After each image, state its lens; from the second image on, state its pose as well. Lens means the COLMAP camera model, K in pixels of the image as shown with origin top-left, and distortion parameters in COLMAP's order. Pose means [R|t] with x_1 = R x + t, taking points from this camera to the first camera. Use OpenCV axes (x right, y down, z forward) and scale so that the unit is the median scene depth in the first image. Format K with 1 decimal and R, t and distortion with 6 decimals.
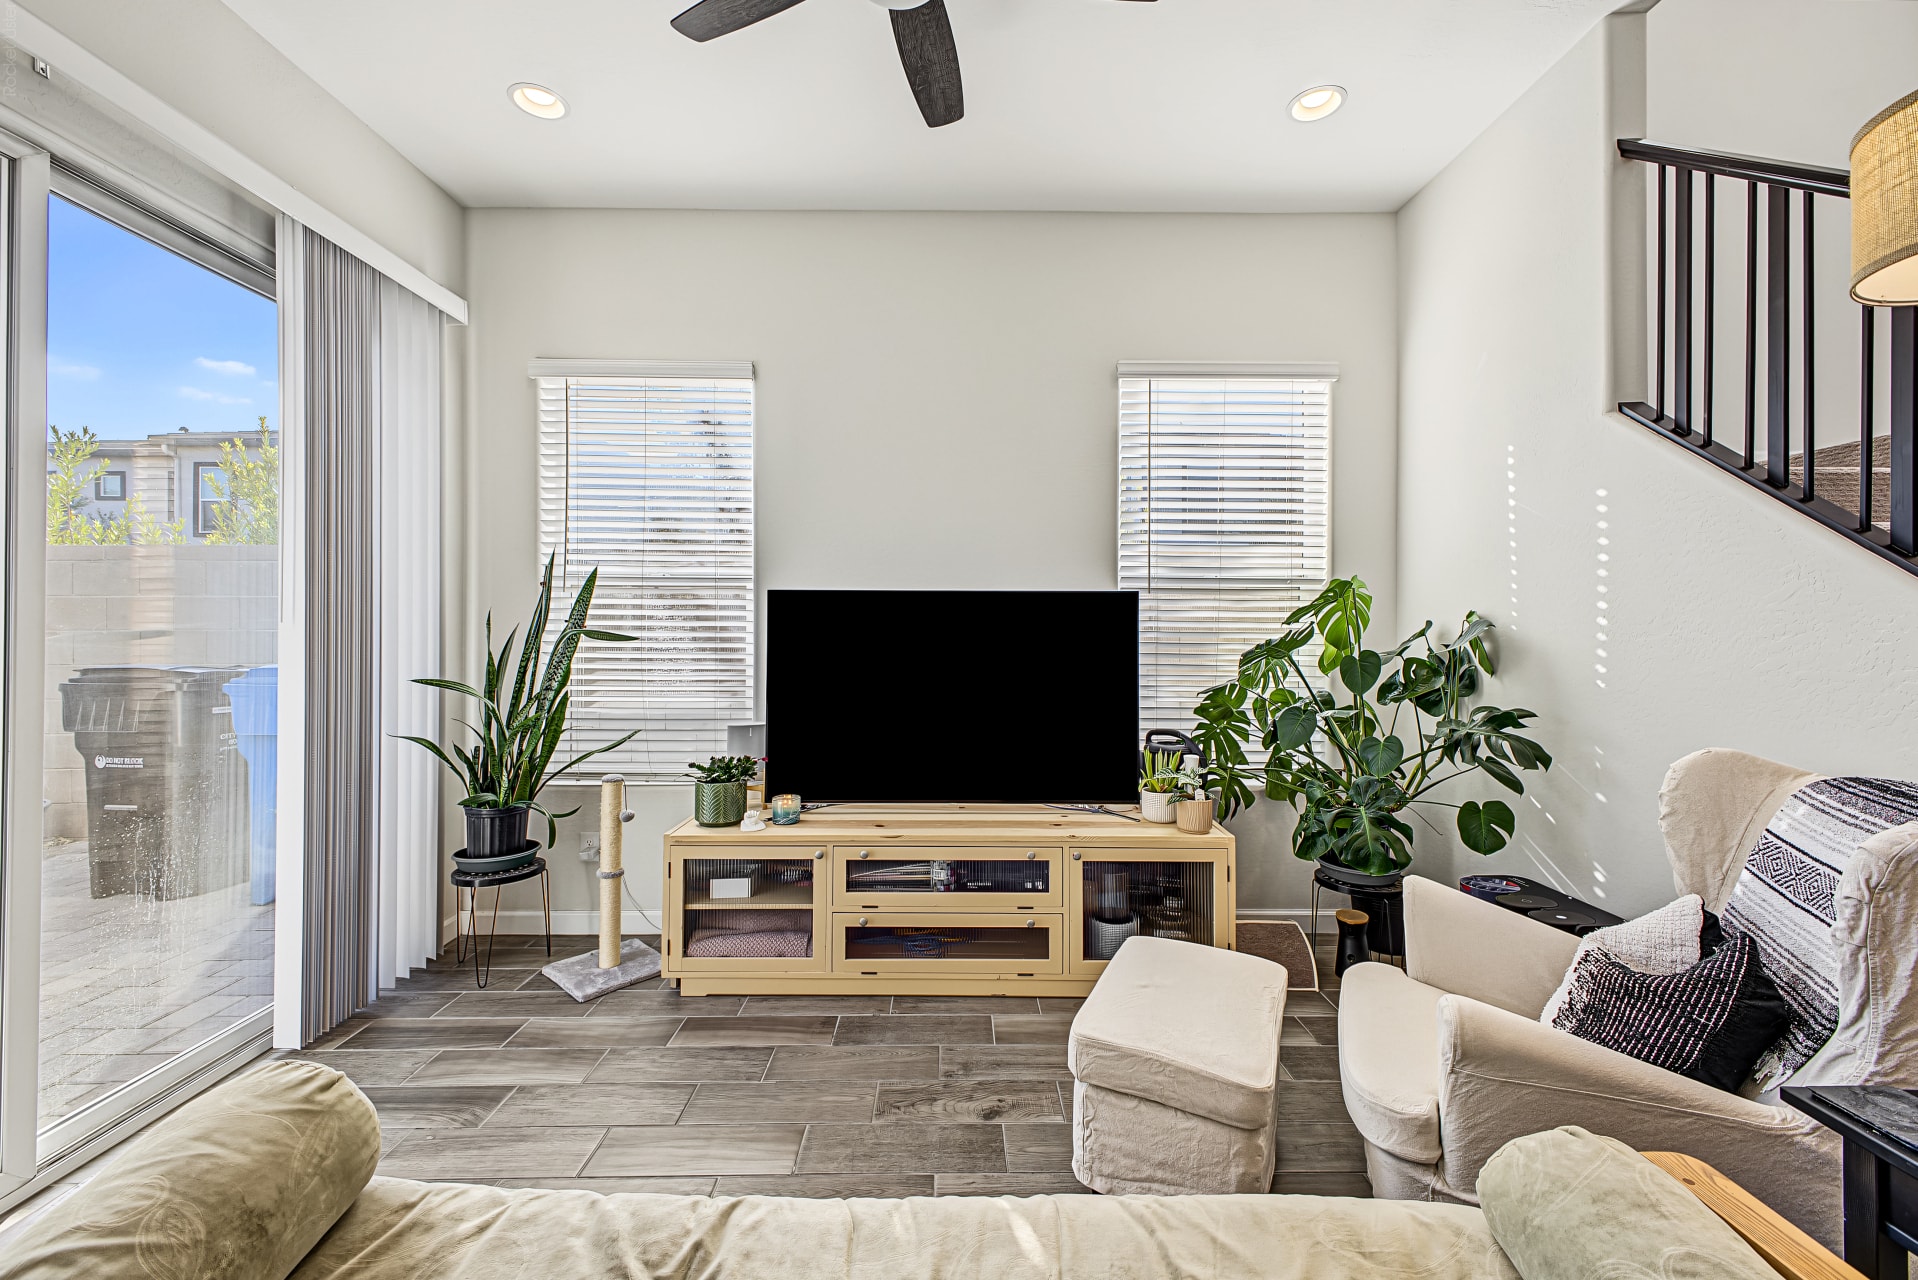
lens RADIAL K [[767.6, 0, 957.3], [0, 767.6, 628.0], [0, 0, 1]] dist [0.012698, -0.001455]
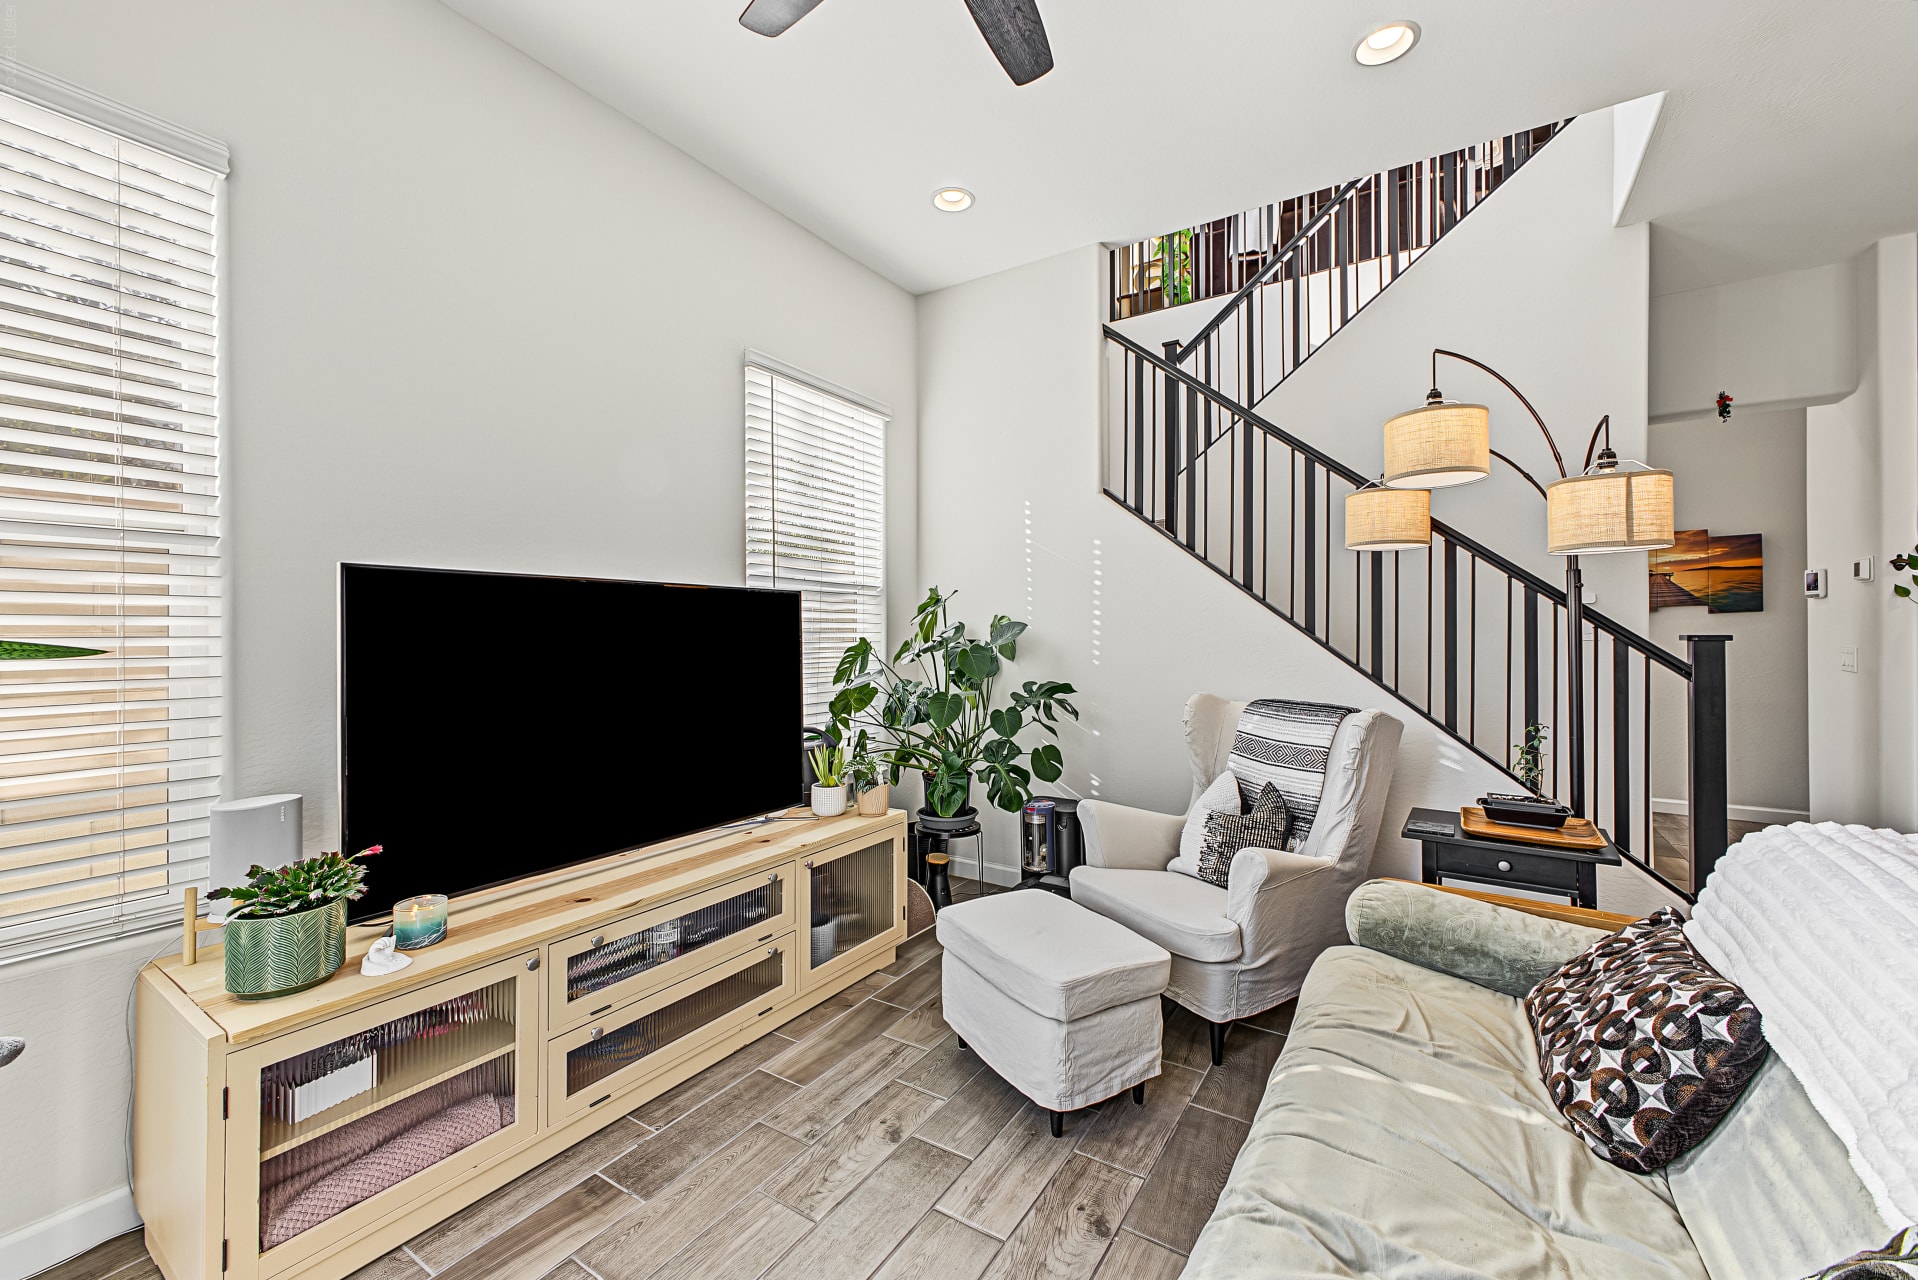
lens RADIAL K [[767.6, 0, 956.6], [0, 767.6, 633.5], [0, 0, 1]] dist [0.012698, -0.001455]
pose [[0.544032, -0.009511, 0.839010, -0.539000], [0.002566, 0.999950, 0.009672, -0.001760], [-0.839060, -0.003109, 0.544029, 0.313984]]
